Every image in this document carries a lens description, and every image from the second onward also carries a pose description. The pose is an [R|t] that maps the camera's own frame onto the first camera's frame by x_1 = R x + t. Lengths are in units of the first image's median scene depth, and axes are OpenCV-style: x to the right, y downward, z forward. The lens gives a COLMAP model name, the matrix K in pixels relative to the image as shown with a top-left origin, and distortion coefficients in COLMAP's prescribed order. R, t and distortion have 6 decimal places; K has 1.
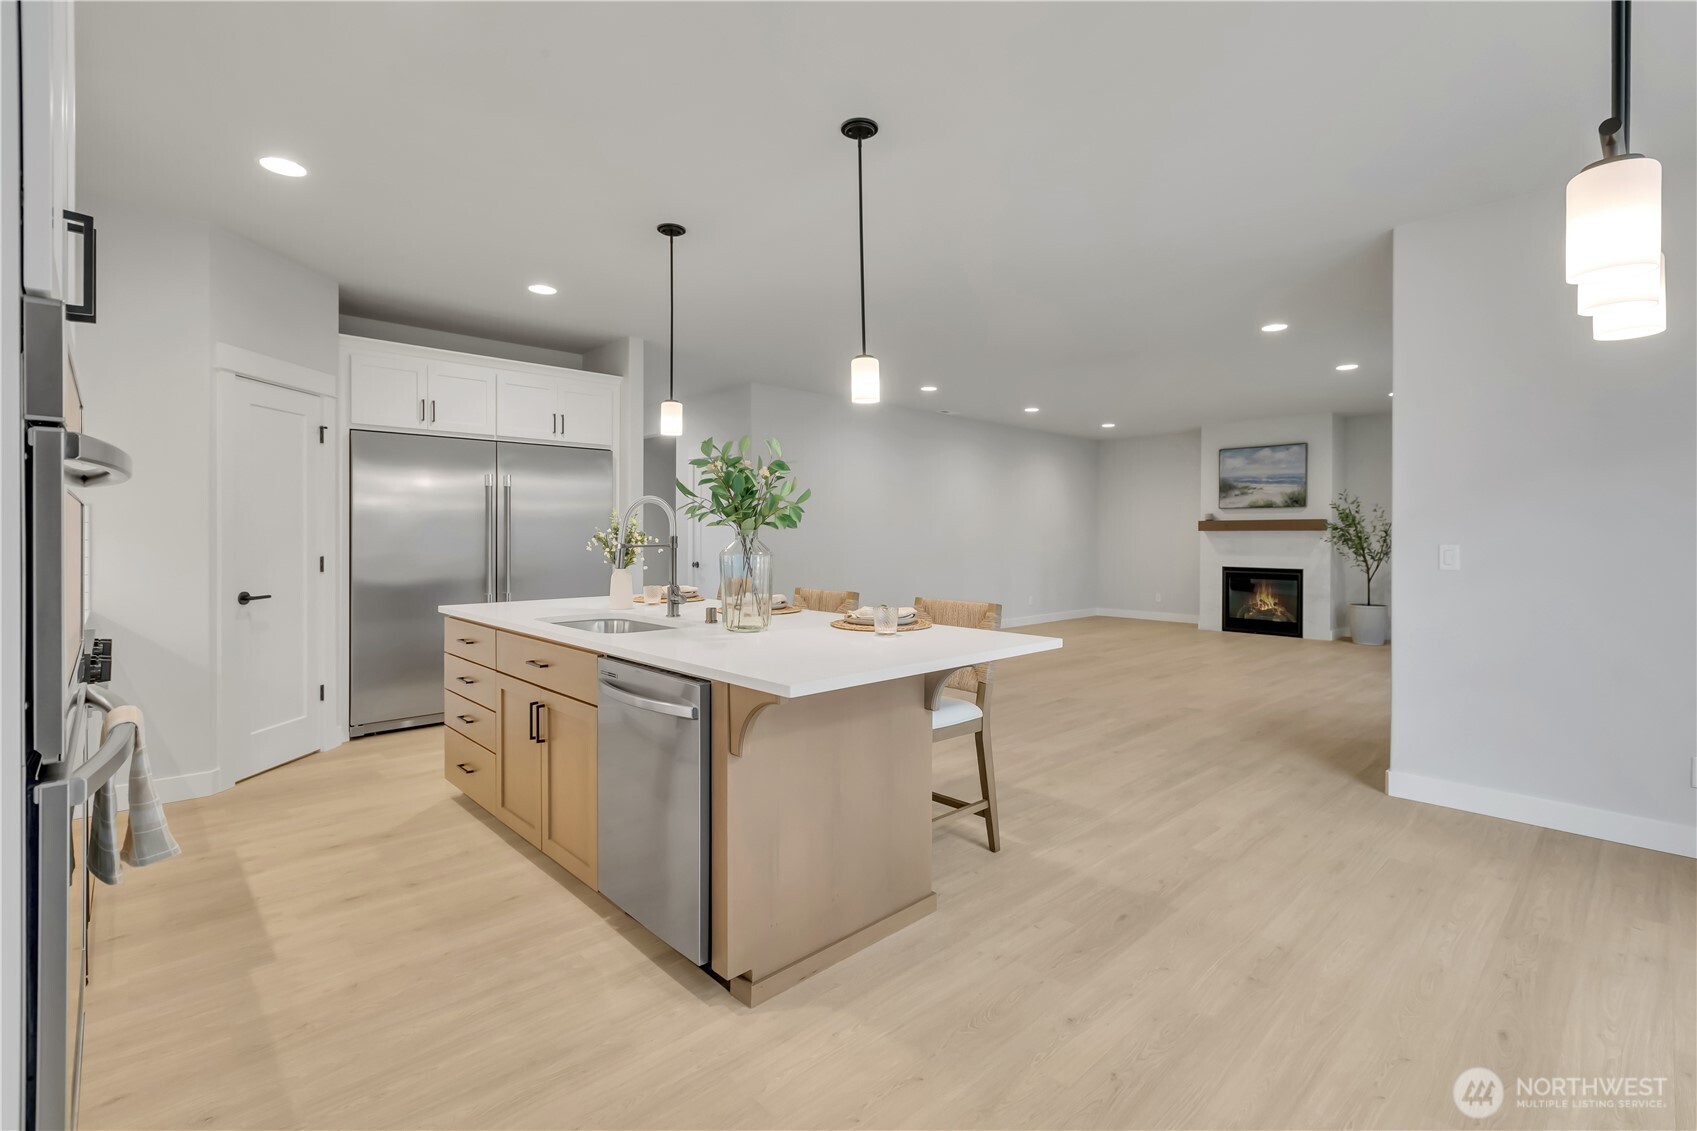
lens RADIAL K [[781.4, 0, 856.6], [0, 781.4, 541.4], [0, 0, 1]] dist [0.001346, 0.000759]
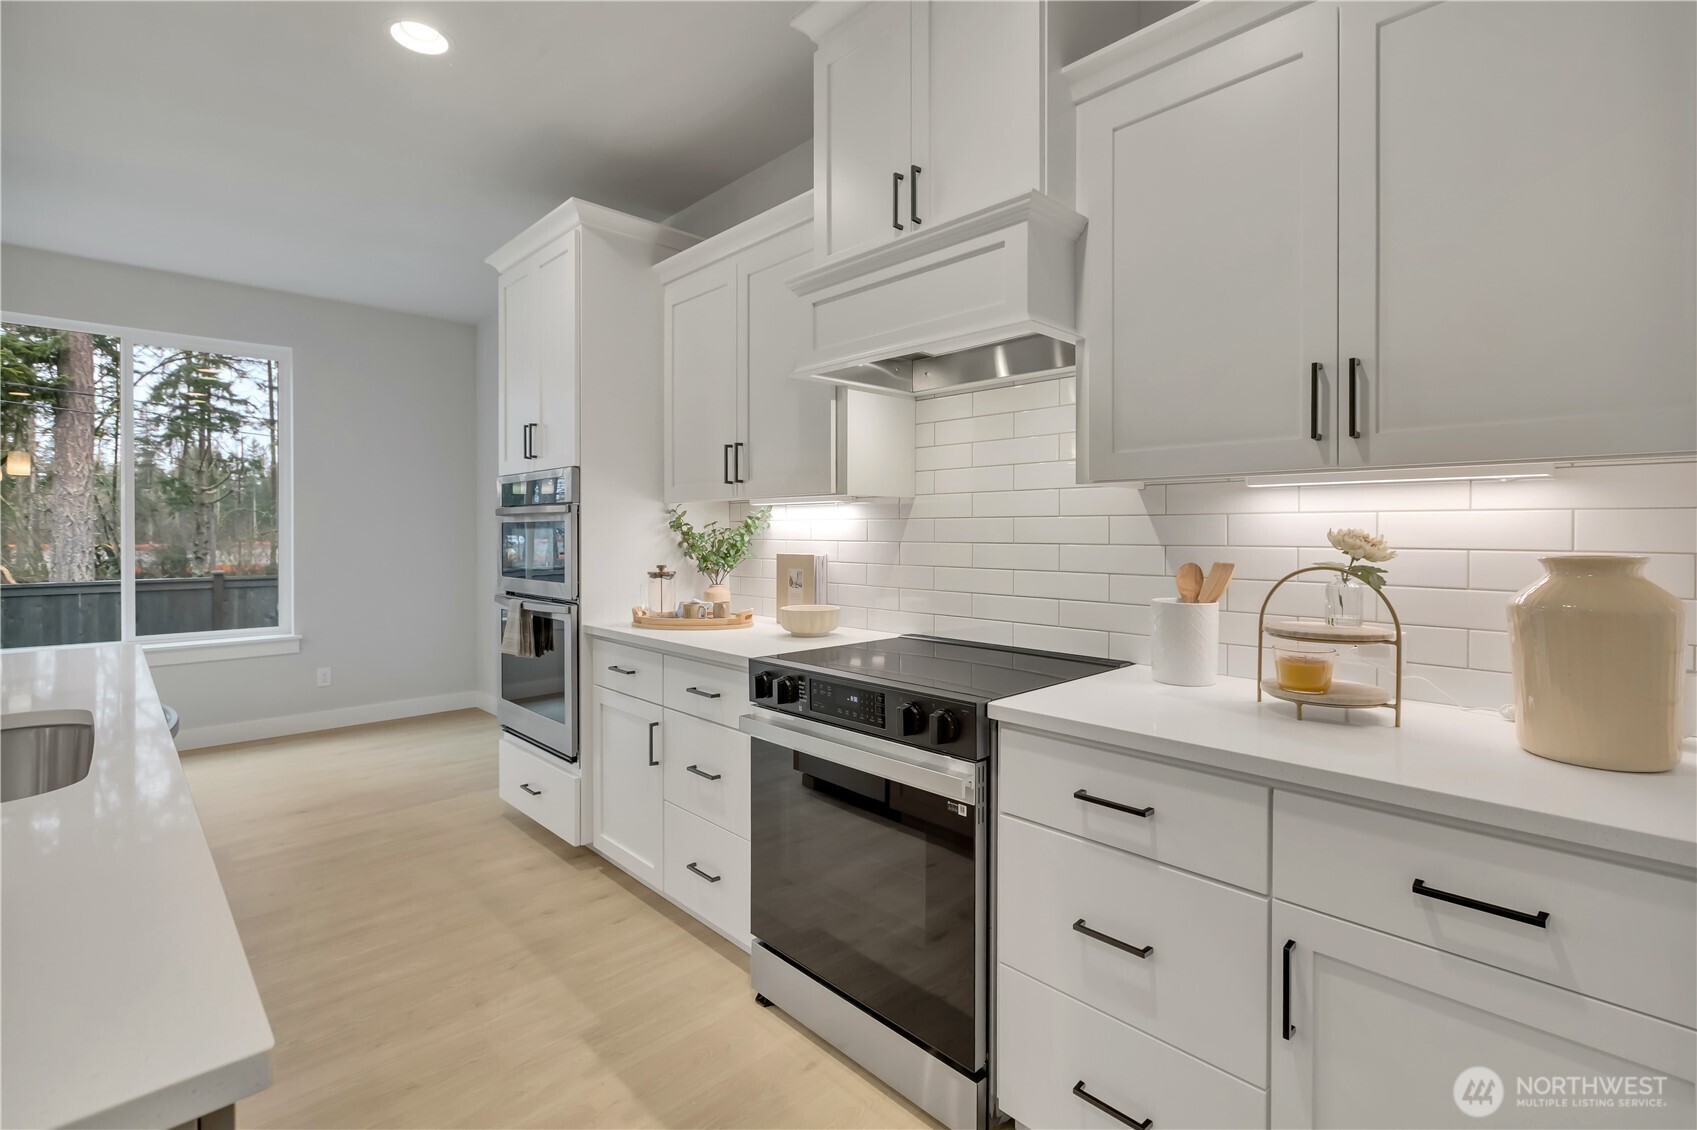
lens RADIAL K [[781.4, 0, 856.6], [0, 781.4, 540.9], [0, 0, 1]] dist [0.001346, 0.000759]
pose [[-0.999970, -0.002590, -0.007332, -0.776113], [-0.002742, 0.999781, 0.020757, -0.016408], [0.007276, 0.020777, -0.999758, 1.380814]]
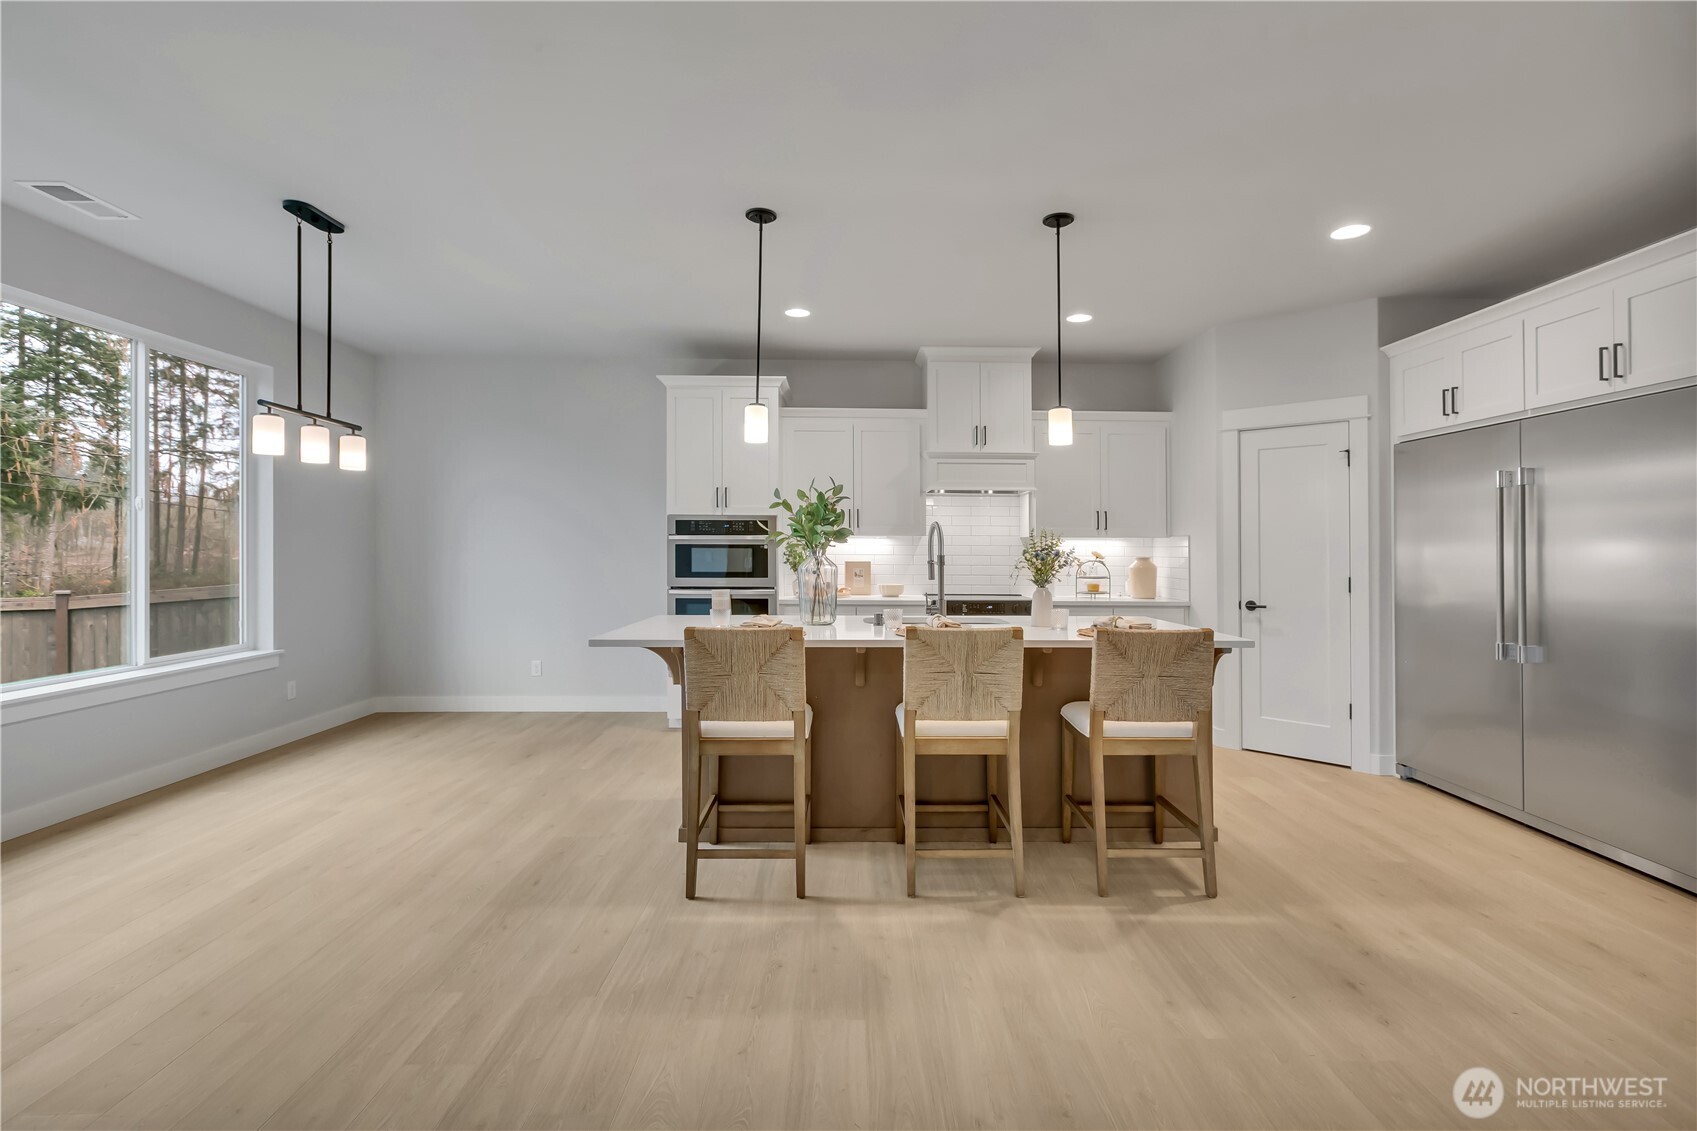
lens RADIAL K [[781.4, 0, 856.6], [0, 781.4, 541.4], [0, 0, 1]] dist [0.001346, 0.000759]
pose [[-0.679048, -0.013190, -0.733976, 0.727227], [-0.012217, 0.999903, -0.006666, -0.017817], [0.733992, 0.004440, -0.679143, 1.774077]]
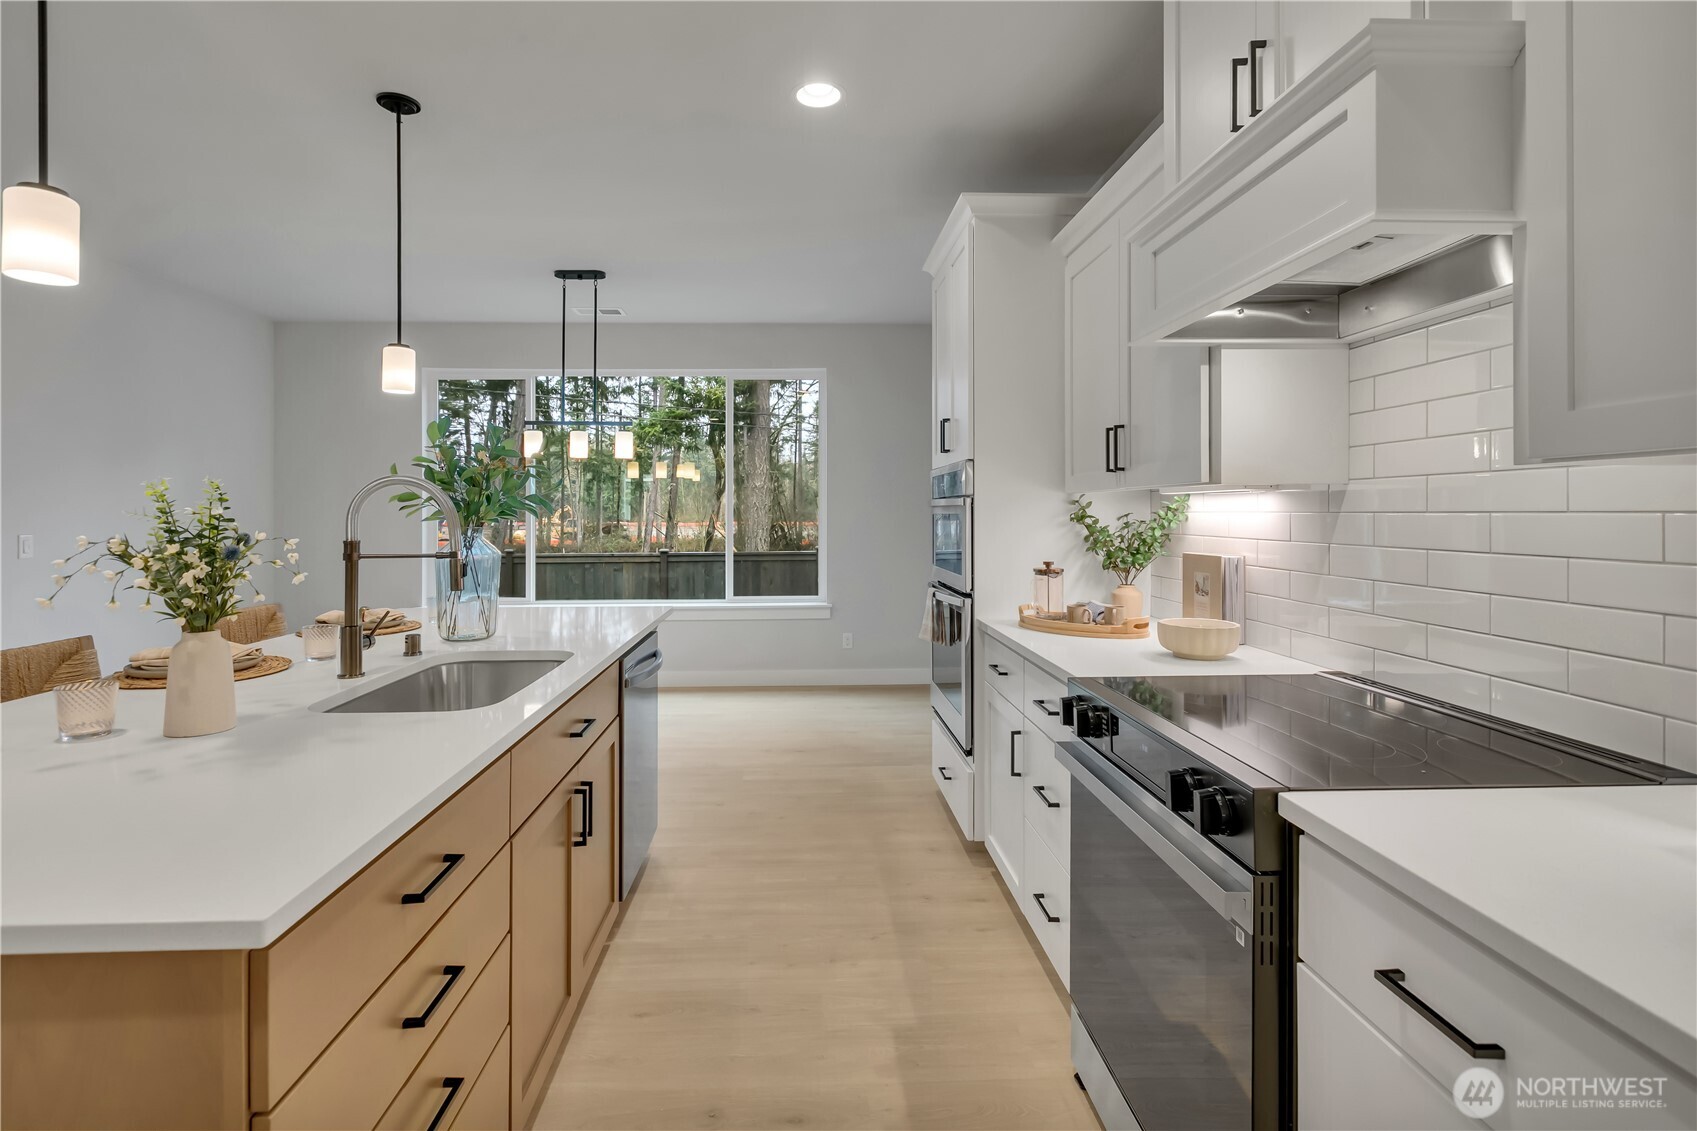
lens RADIAL K [[804.1, 0, 820.6], [0, 804.1, 517.2], [0, 0, 1]] dist [0.002077, 0.000424]
pose [[-0.748257, -0.004227, 0.663396, -0.951223], [0.007260, 0.999868, 0.014561, -0.031478], [-0.663370, 0.015711, -0.748127, 1.279957]]
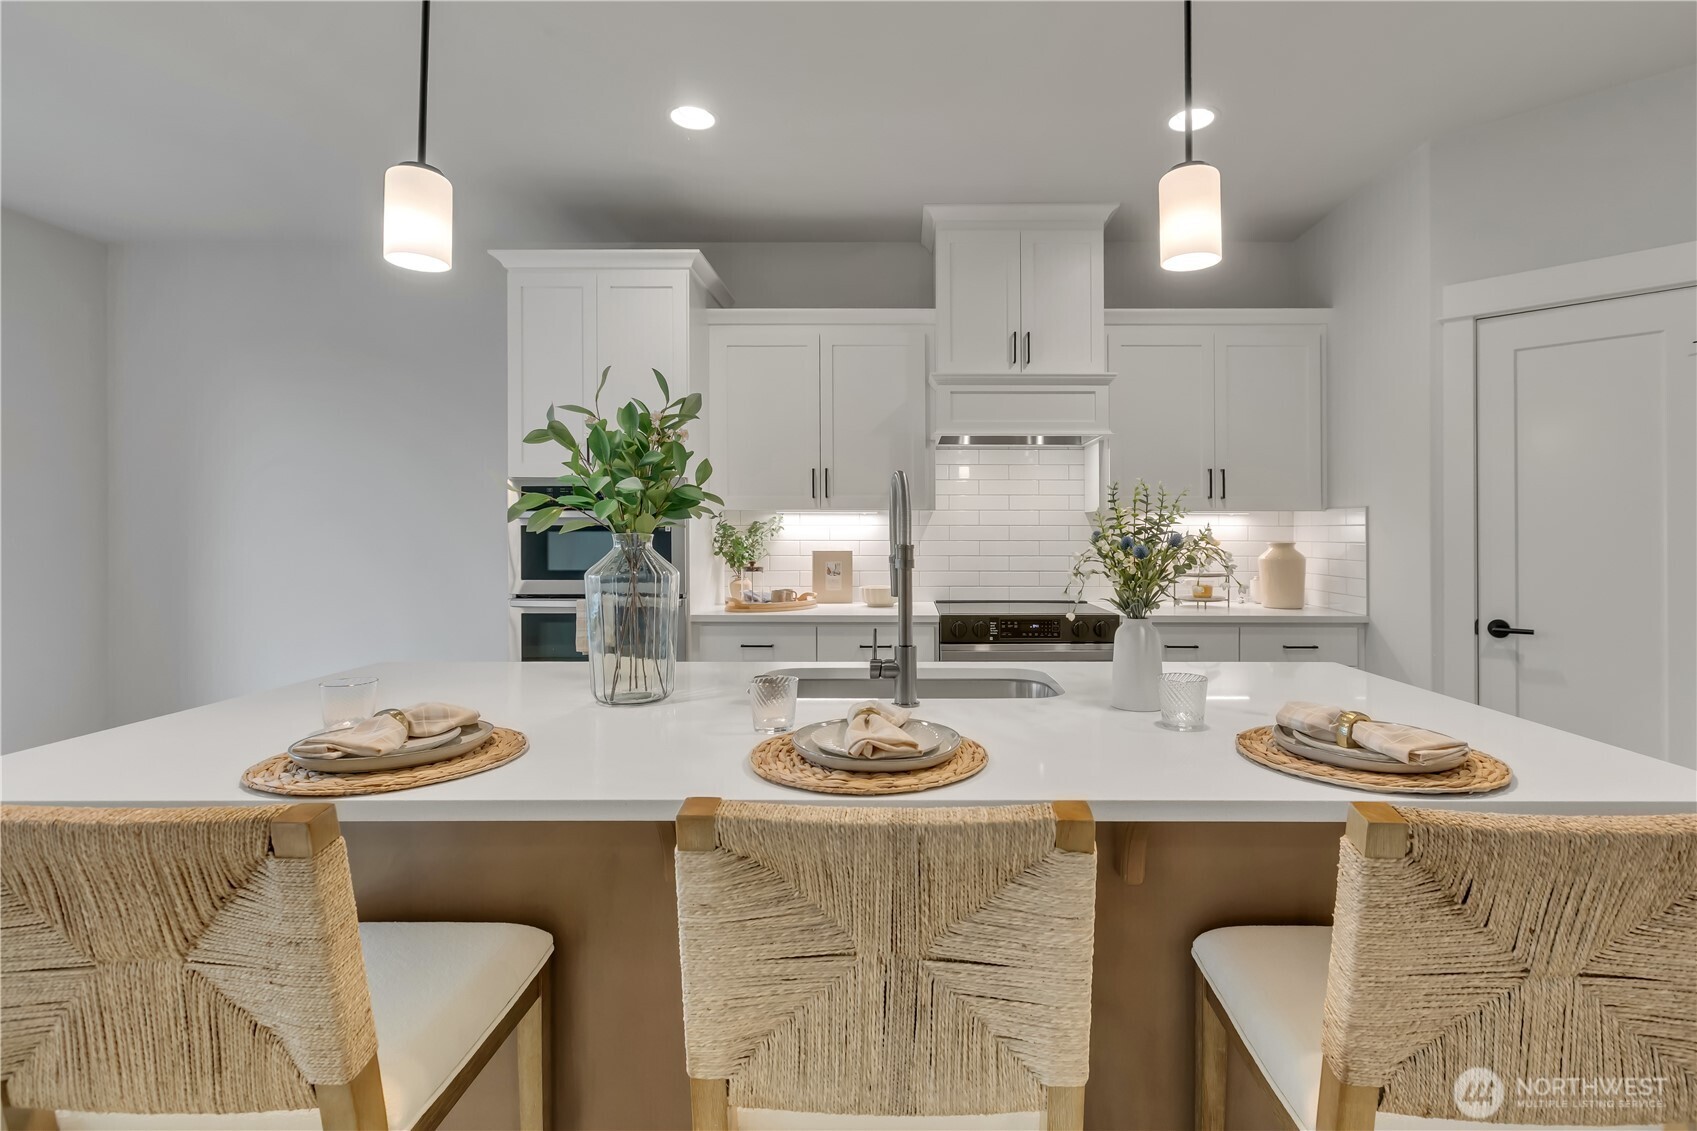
lens RADIAL K [[797.2, 0, 898.1], [0, 797.2, 534.8], [0, 0, 1]] dist [0.000231, 0.000264]
pose [[-0.697520, -0.000751, -0.716565, 0.139690], [-0.007376, 0.999954, 0.006132, -0.015516], [0.716528, 0.009562, -0.697493, 1.422834]]
